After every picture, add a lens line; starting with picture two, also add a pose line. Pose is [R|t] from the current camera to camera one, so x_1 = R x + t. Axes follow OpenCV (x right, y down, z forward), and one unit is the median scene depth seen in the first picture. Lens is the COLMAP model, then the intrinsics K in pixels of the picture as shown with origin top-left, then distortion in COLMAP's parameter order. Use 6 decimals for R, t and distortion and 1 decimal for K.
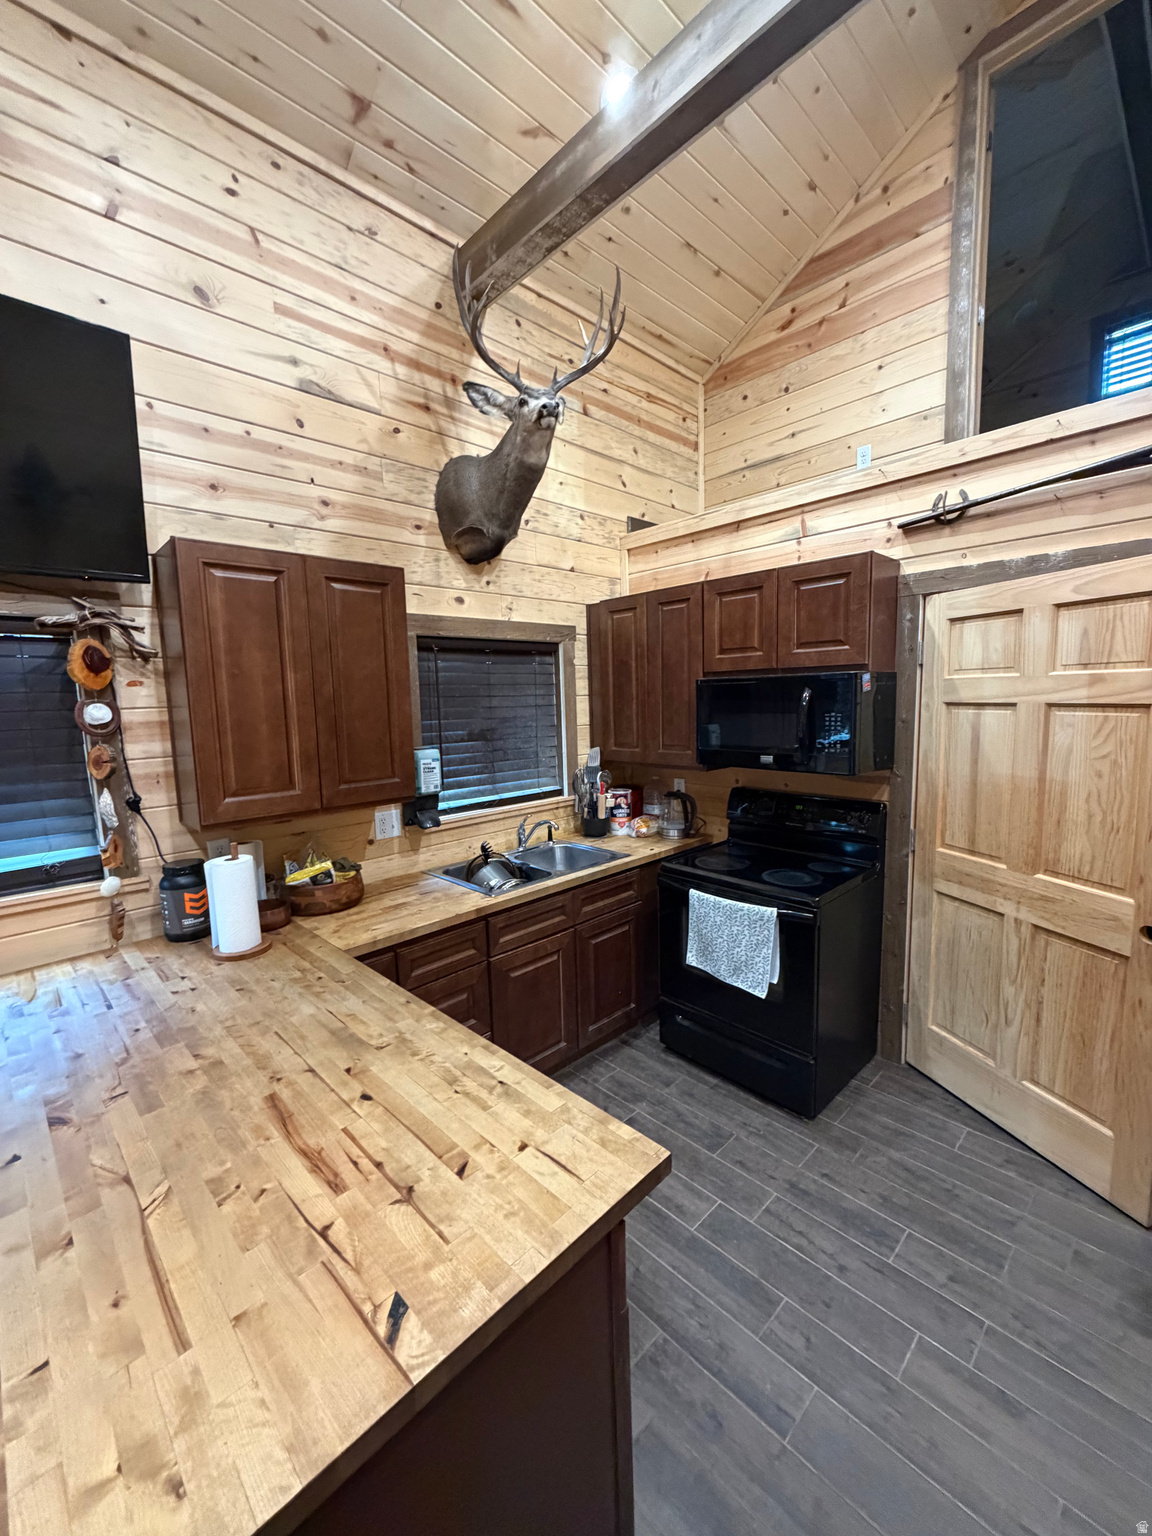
lens RADIAL K [[613.1, 0, 571.3], [0, 613.1, 766.9], [0, 0, 1]] dist [0.000870, -0.001797]
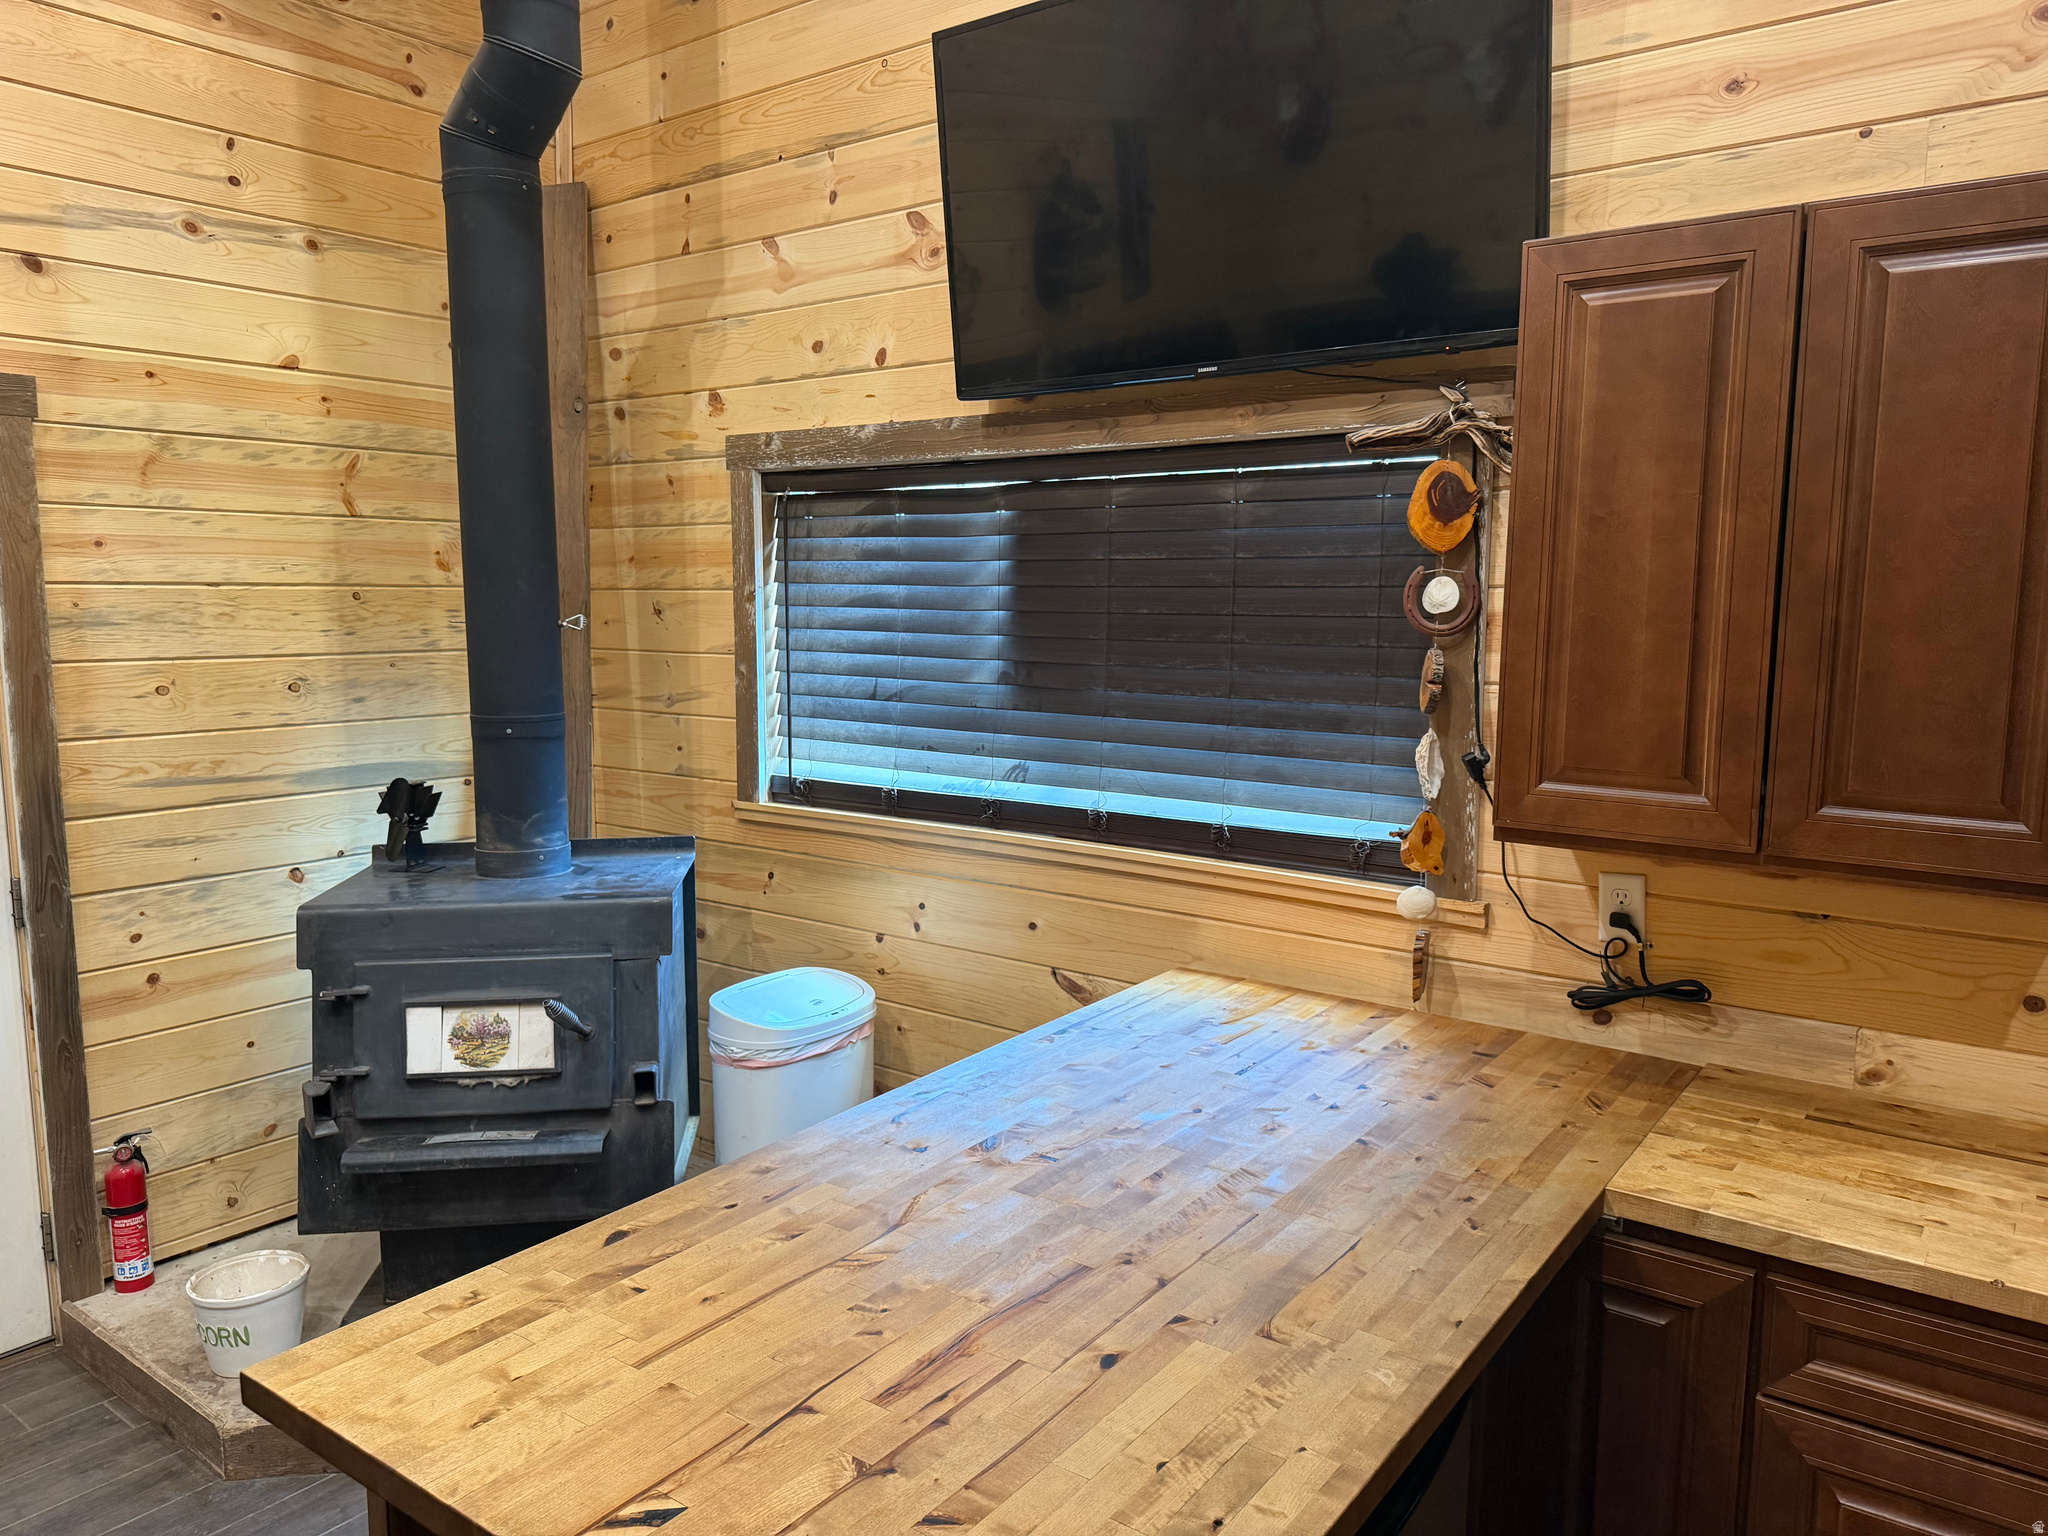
lens RADIAL K [[1422.3, 0, 1020.2], [0, 1422.3, 768.6], [0, 0, 1]] dist [0.061511, -0.096159]
pose [[0.155374, 0.154948, -0.975628, 0.475388], [-0.119656, 0.983302, 0.137111, -0.065607], [0.980582, 0.095436, 0.171320, 0.429568]]
